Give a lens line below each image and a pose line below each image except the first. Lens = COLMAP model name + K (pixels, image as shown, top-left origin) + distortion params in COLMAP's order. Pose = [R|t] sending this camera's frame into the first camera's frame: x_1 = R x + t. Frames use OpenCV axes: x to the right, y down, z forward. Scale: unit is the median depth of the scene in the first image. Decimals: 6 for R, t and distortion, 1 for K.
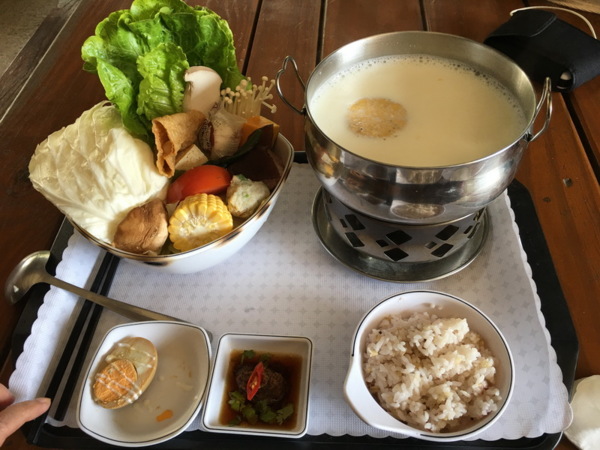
lens RADIAL K [[507.9, 0, 300.0], [0, 507.9, 225.0], [0, 0, 1]] dist [0.066082, -0.080933]
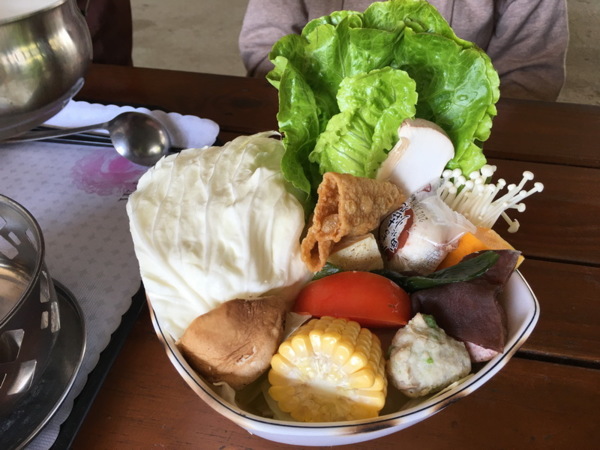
lens RADIAL K [[507.9, 0, 300.0], [0, 507.9, 225.0], [0, 0, 1]] dist [0.066082, -0.080933]
pose [[0.887274, 0.366638, -0.279861, -0.164532], [-0.410454, 0.904414, -0.116458, -0.087980], [0.210412, 0.218200, 0.952951, 0.571046]]
